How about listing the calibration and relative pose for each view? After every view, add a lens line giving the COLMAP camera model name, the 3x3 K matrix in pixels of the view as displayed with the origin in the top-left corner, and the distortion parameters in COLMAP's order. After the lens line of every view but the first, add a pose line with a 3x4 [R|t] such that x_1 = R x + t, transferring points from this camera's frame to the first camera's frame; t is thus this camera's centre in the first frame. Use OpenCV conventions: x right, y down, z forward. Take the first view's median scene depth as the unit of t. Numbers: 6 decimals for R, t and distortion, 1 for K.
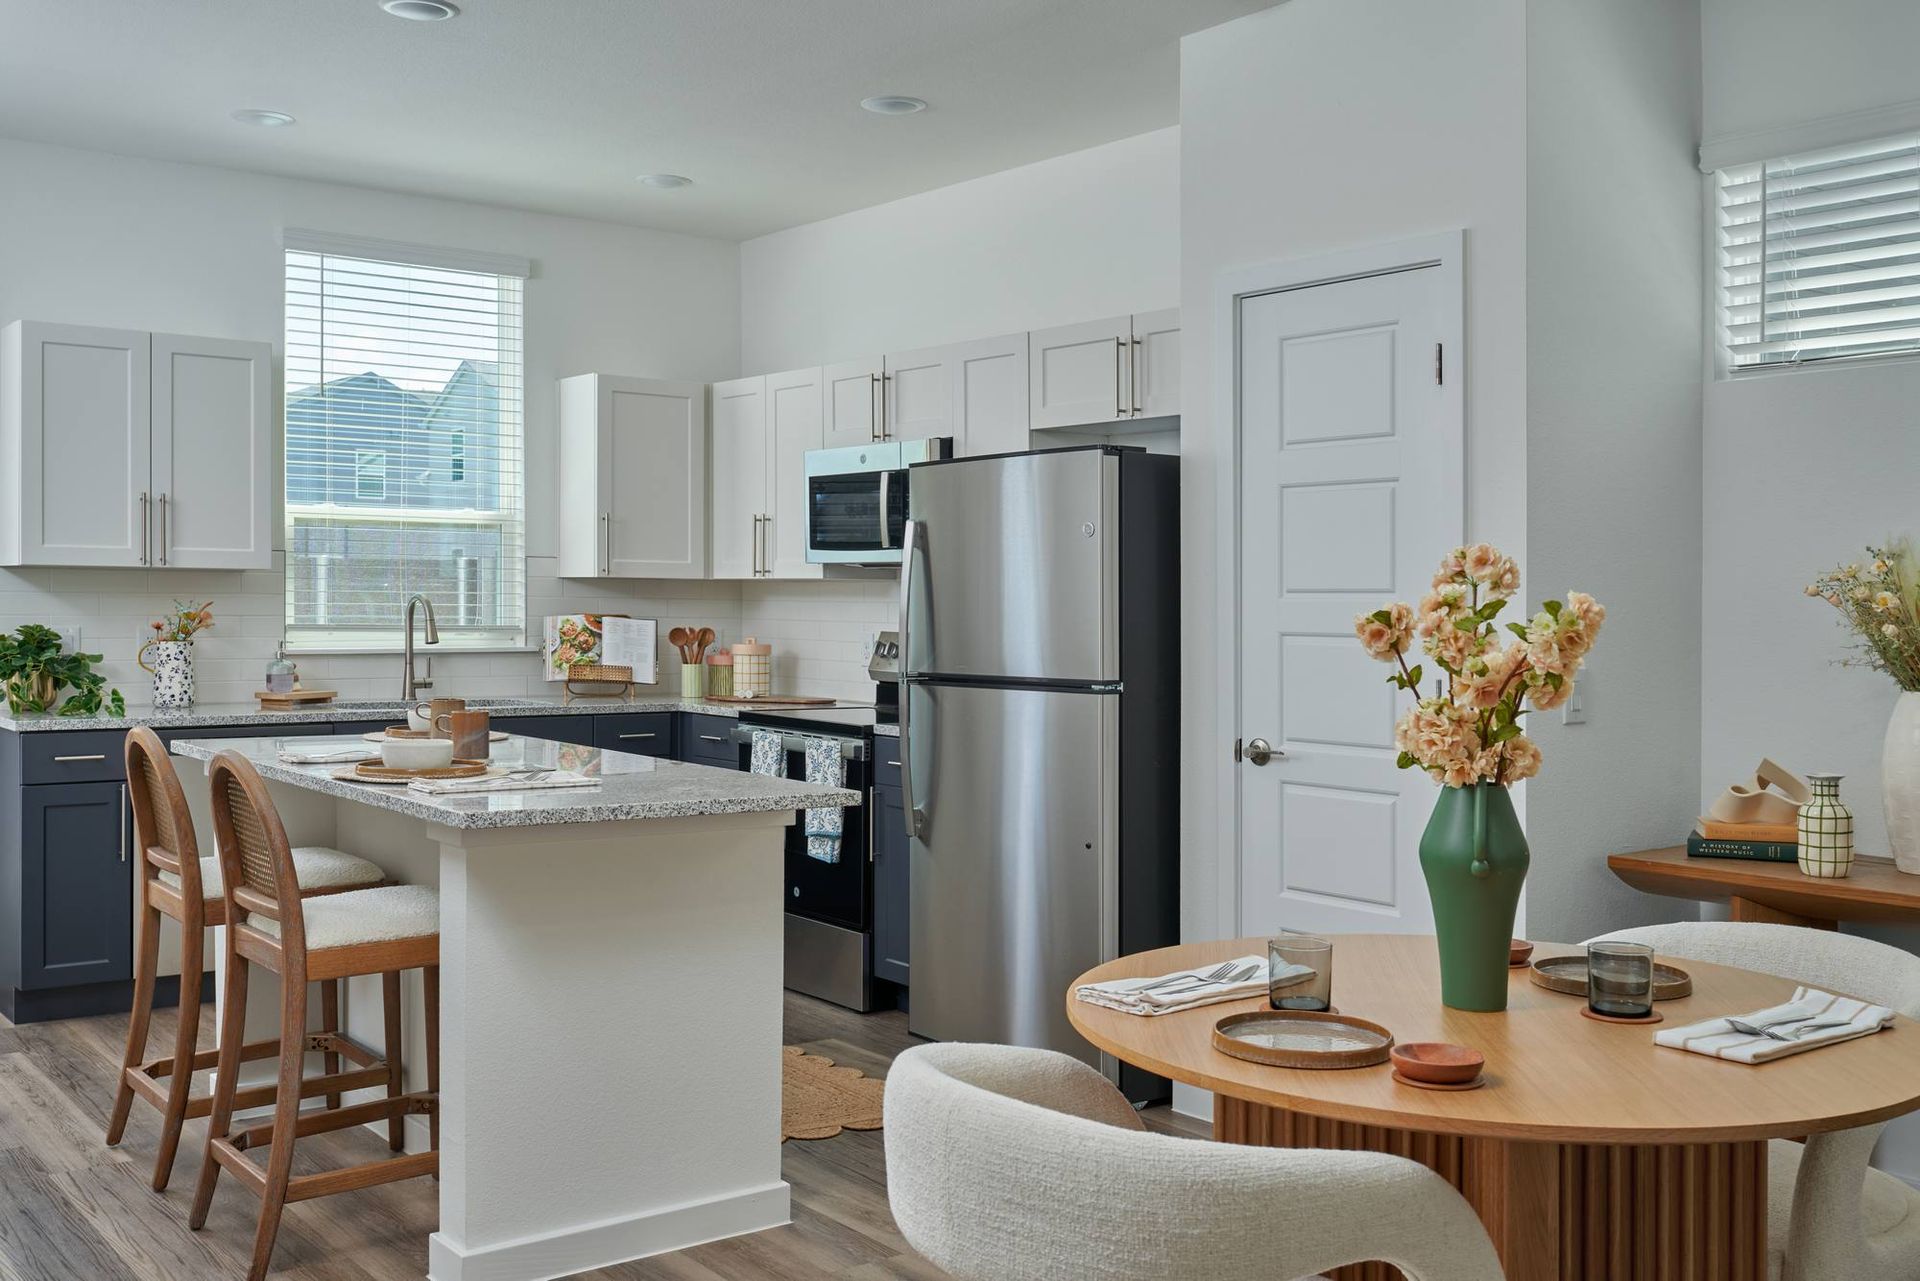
lens RADIAL K [[1872.9, 0, 963.1], [0, 1872.9, 676.3], [0, 0, 1]] dist [-0.004467, -0.008220]
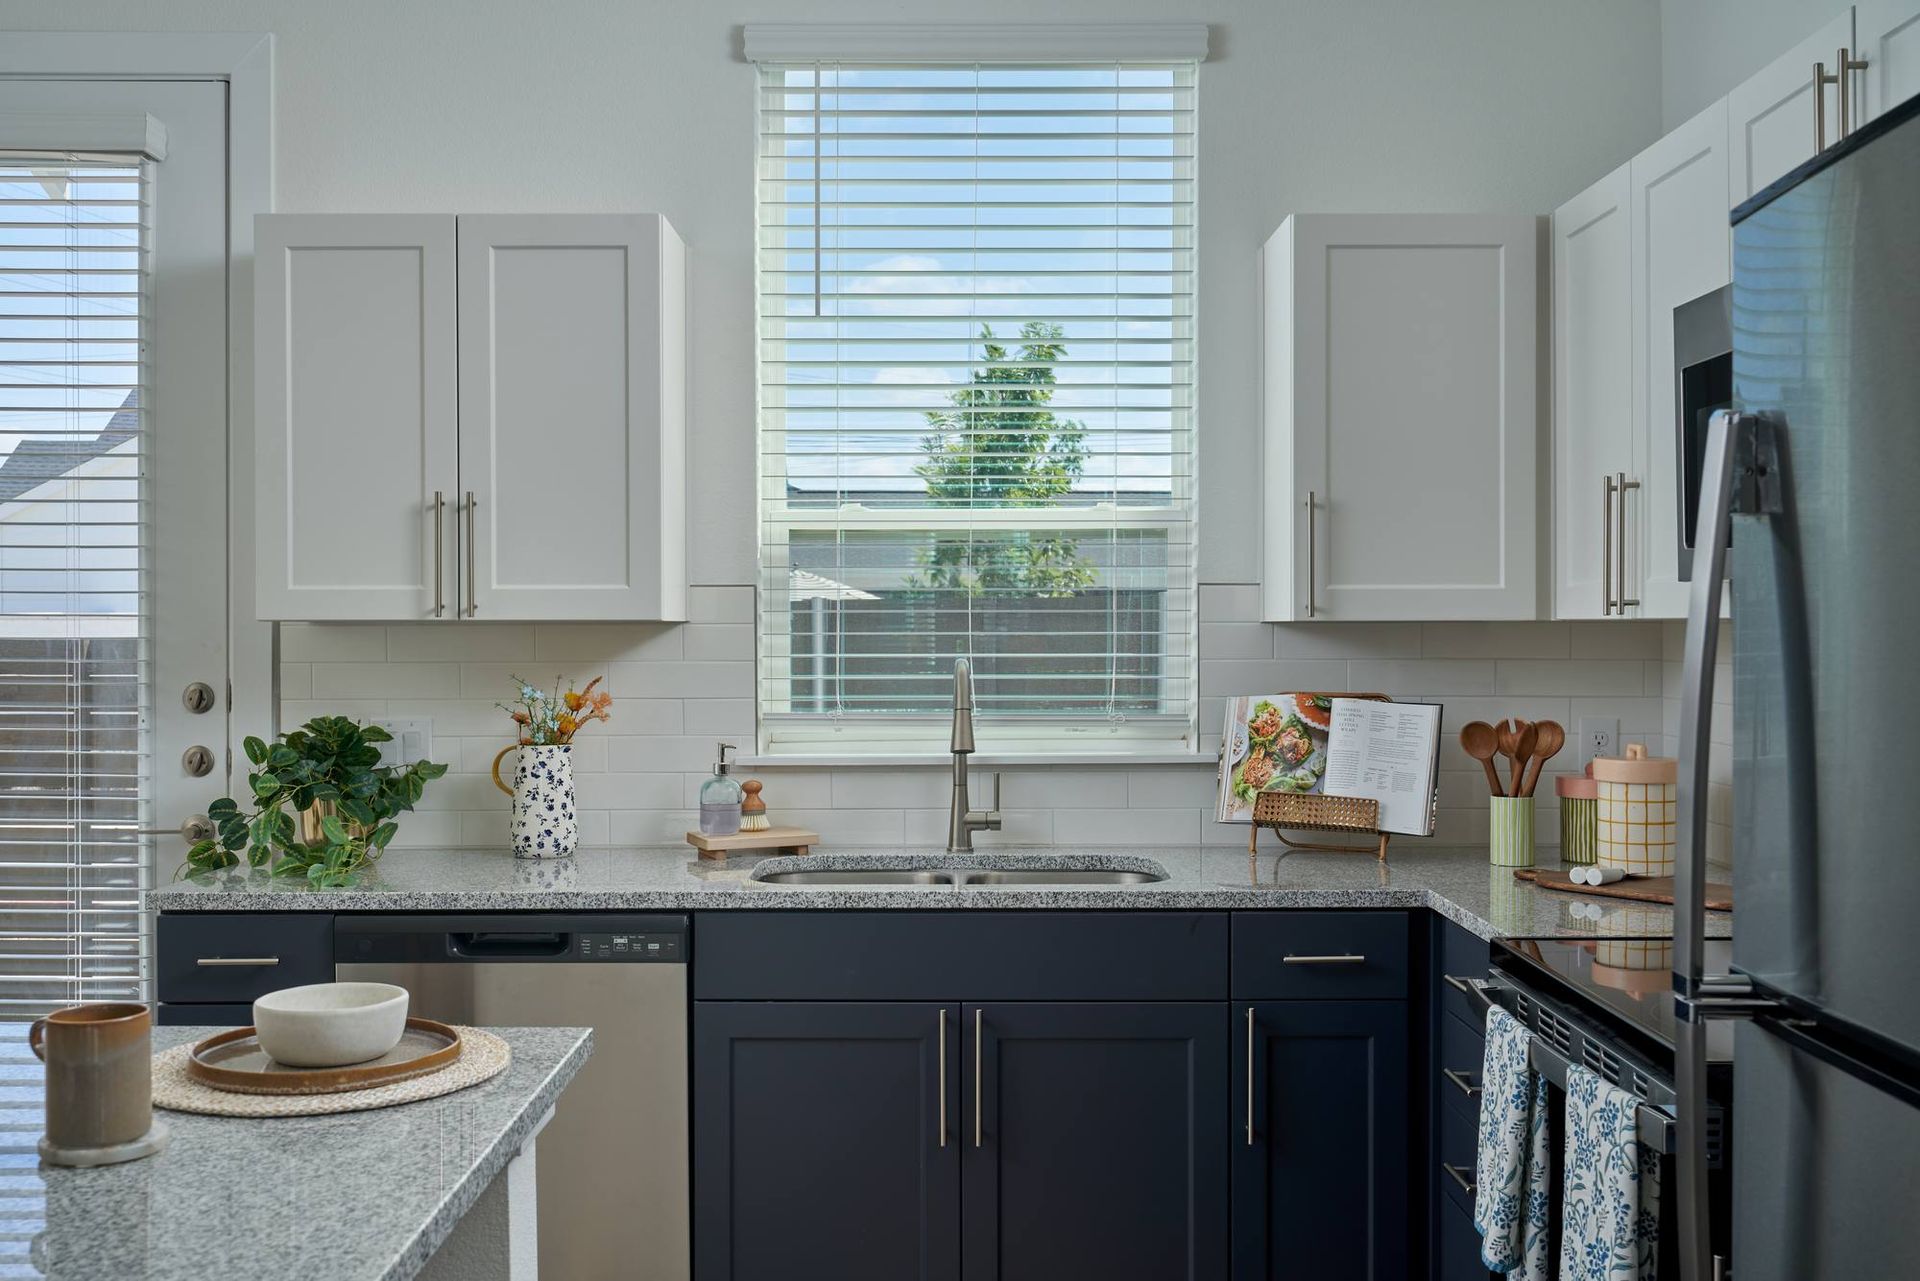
lens RADIAL K [[1872.9, 0, 963.1], [0, 1872.9, 676.3], [0, 0, 1]] dist [-0.004467, -0.008220]
pose [[0.793537, 0.002460, -0.608517, 0.037606], [-0.011857, 0.999864, -0.011420, -0.030956], [0.608406, 0.016277, 0.793459, 0.540268]]
